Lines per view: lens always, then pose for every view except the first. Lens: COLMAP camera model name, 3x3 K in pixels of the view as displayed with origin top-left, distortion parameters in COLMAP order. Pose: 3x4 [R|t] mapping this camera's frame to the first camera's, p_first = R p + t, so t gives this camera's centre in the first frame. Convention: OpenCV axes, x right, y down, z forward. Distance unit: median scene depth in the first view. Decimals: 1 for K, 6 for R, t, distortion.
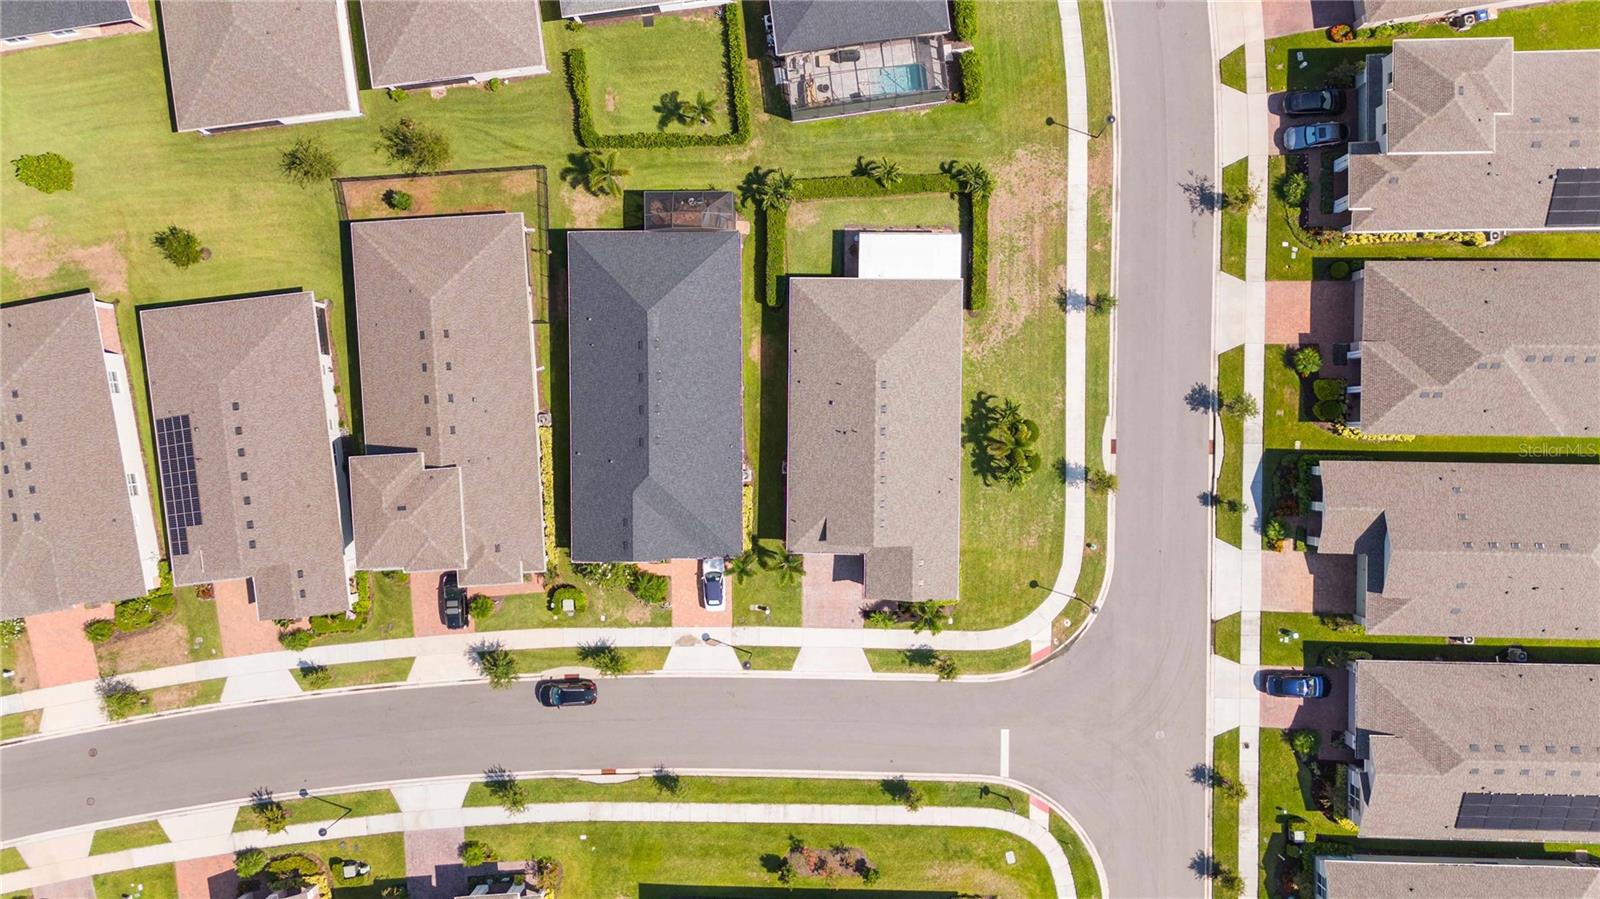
lens RADIAL K [[1184.2, 0, 803.5], [0, 1184.2, 449.6], [0, 0, 1]] dist [0.075432, -0.077015]
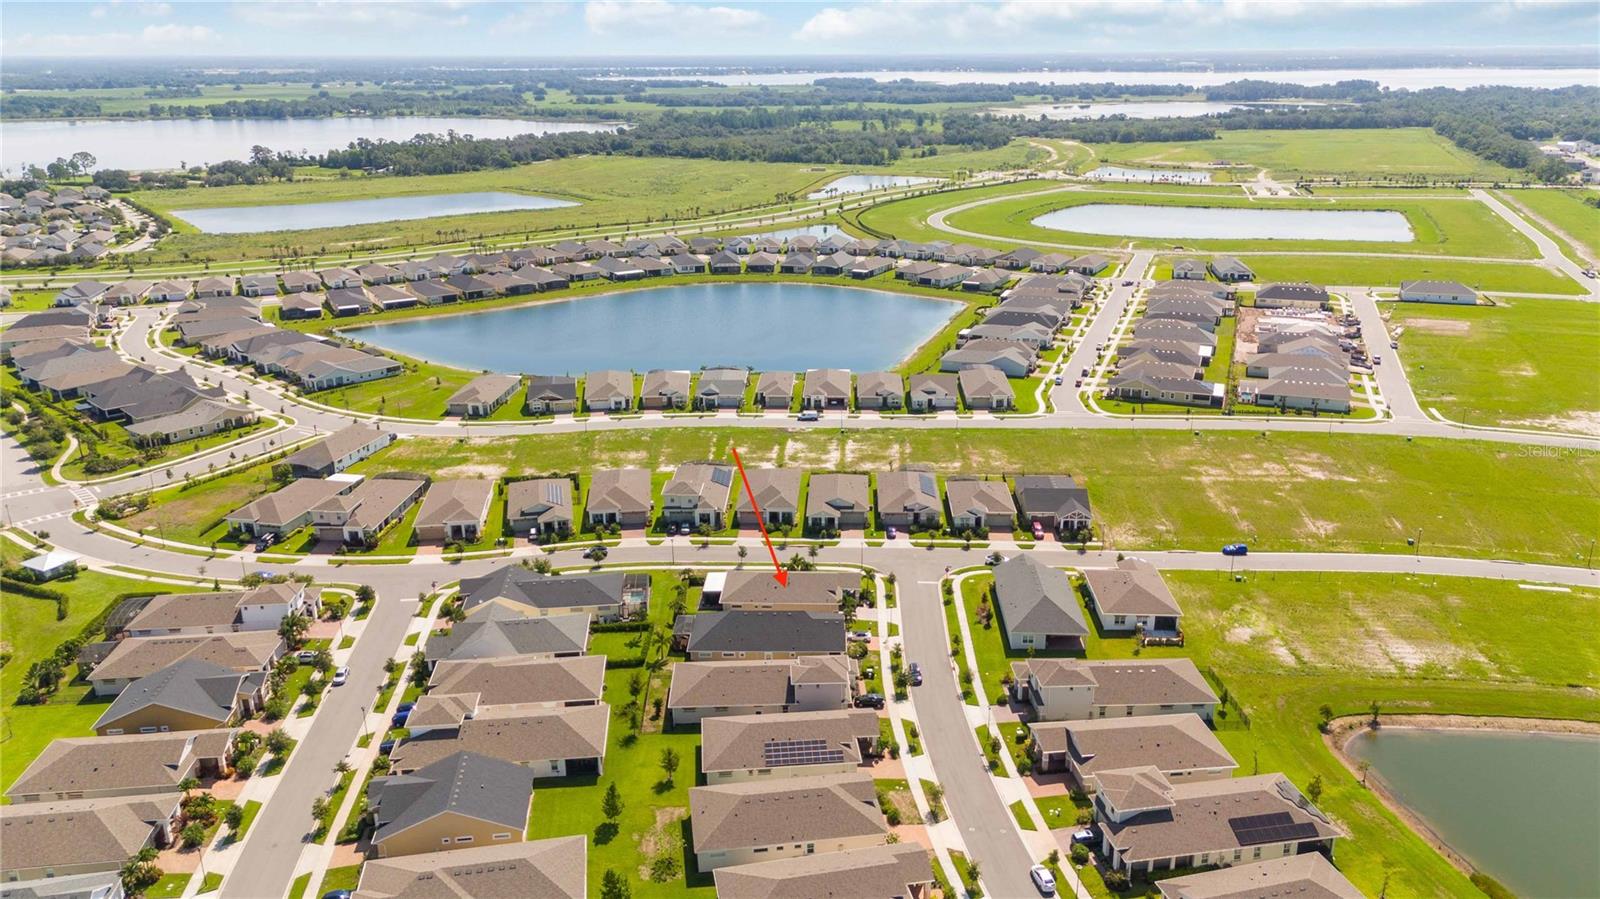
lens RADIAL K [[1181.3, 0, 803.8], [0, 1181.3, 448.8], [0, 0, 1]] dist [0.079626, -0.079976]
pose [[0.026280, -0.292546, 0.955890, -2.004450], [0.999576, -0.004327, -0.028805, 0.078933], [0.012562, 0.956242, 0.292308, 0.061011]]
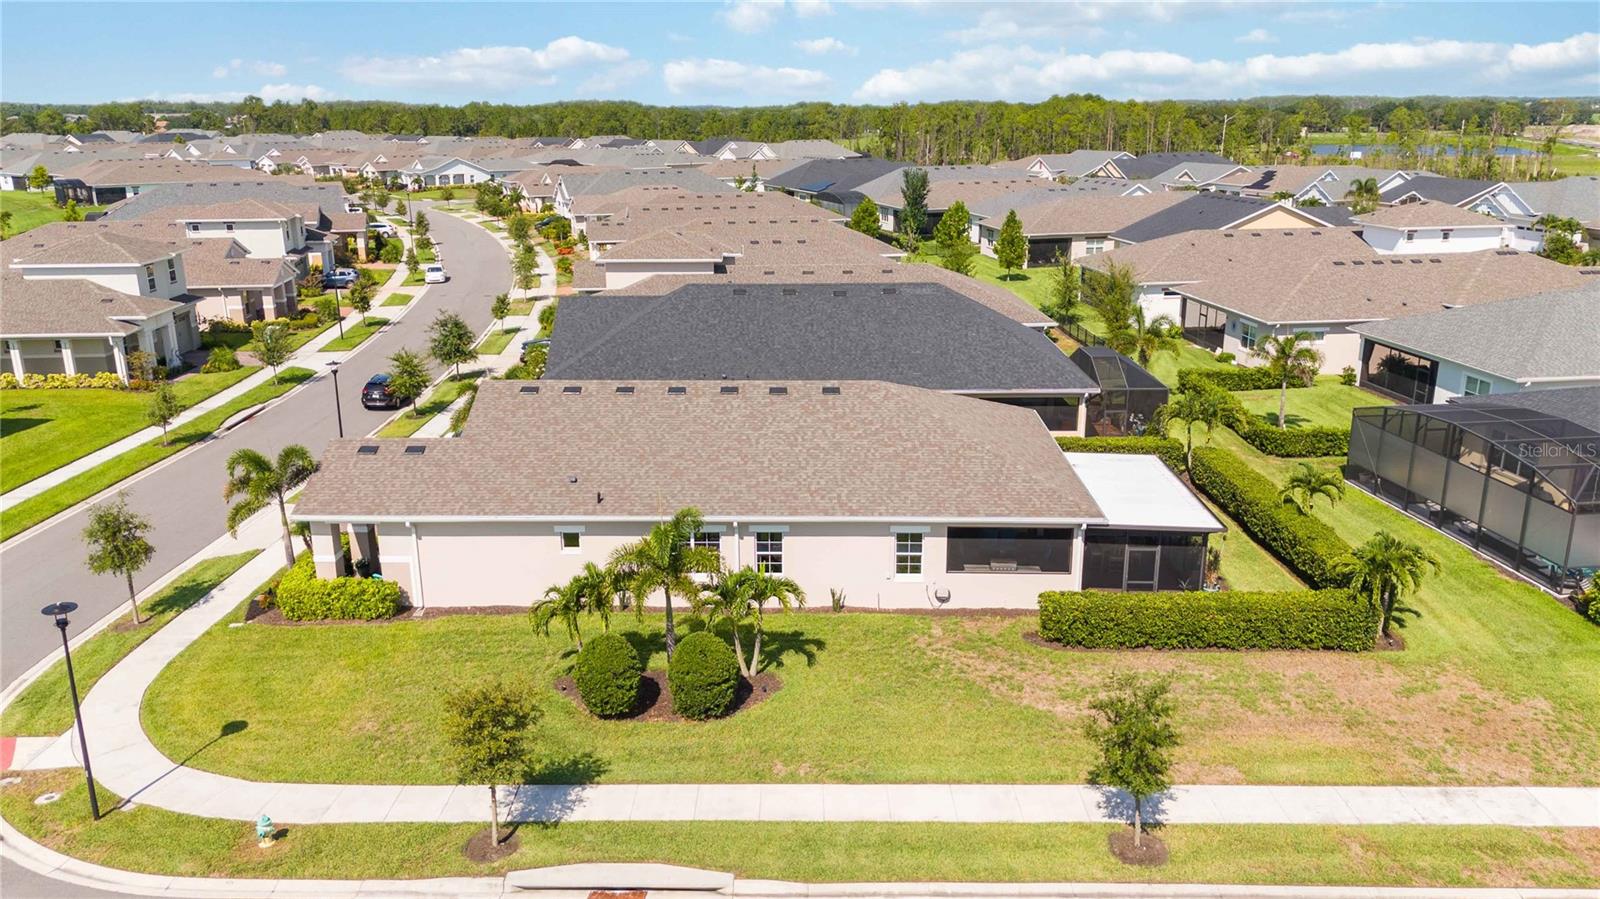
lens RADIAL K [[1184.2, 0, 803.5], [0, 1184.2, 449.6], [0, 0, 1]] dist [0.075432, -0.077015]
pose [[-0.010996, 0.305279, -0.952200, 0.480373], [-0.999935, -0.006086, 0.009596, -0.045475], [-0.002865, 0.952244, 0.305326, 0.826291]]
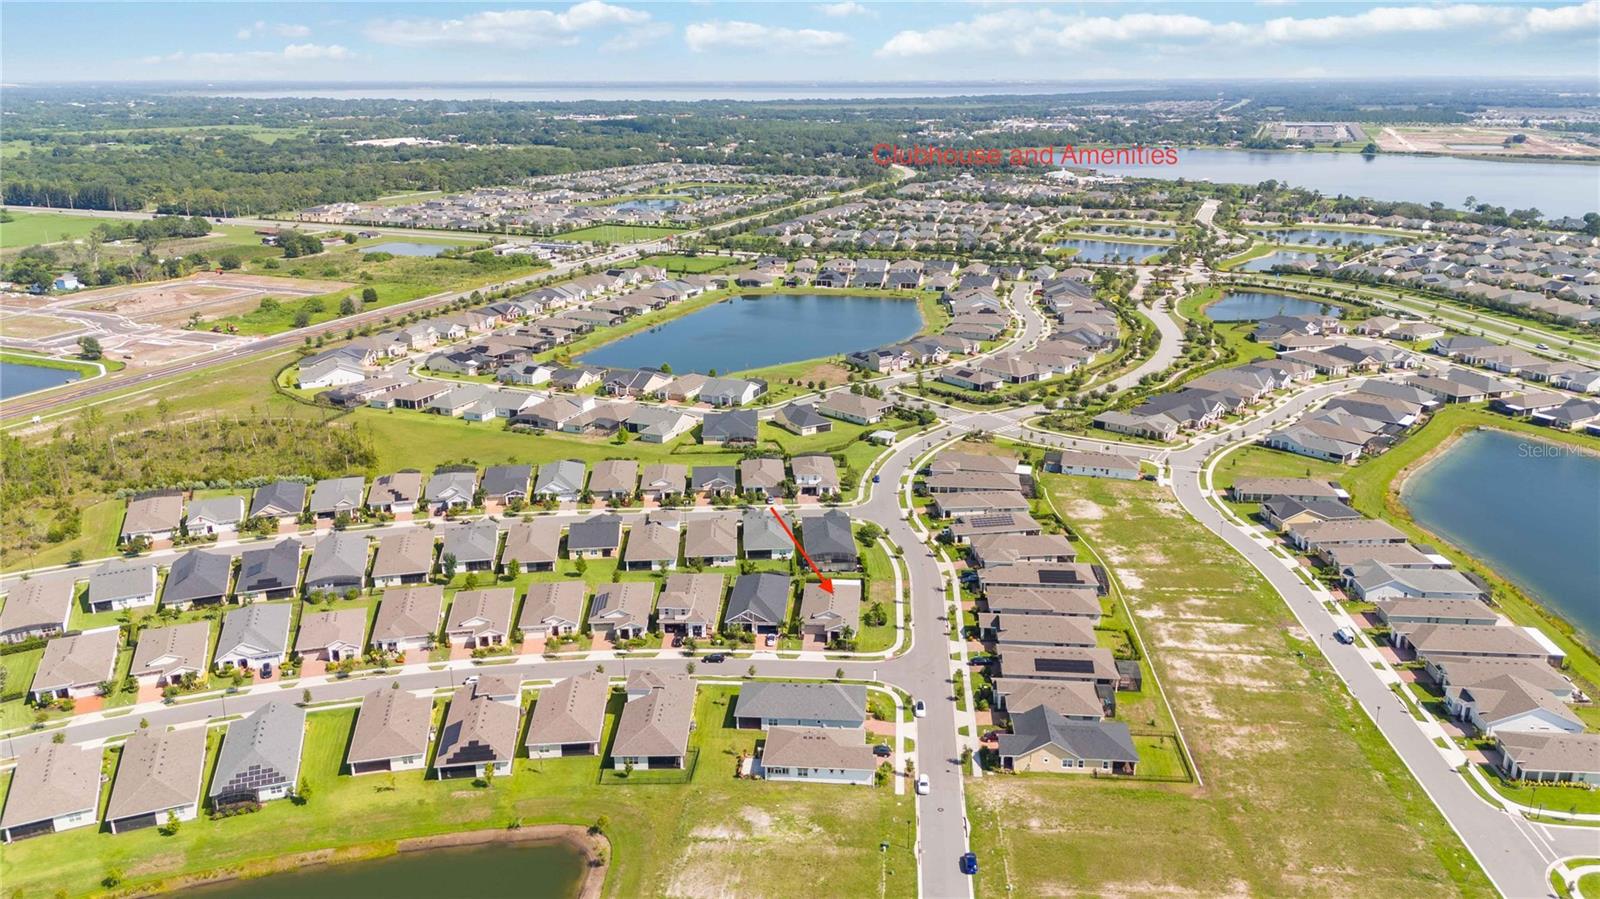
lens RADIAL K [[1184.2, 0, 803.5], [0, 1184.2, 449.6], [0, 0, 1]] dist [0.075432, -0.077015]
pose [[0.997431, 0.044101, -0.056441, 0.137747], [-0.066985, 0.295257, -0.953067, 2.646146], [-0.025367, 0.954400, 0.297452, -0.261642]]
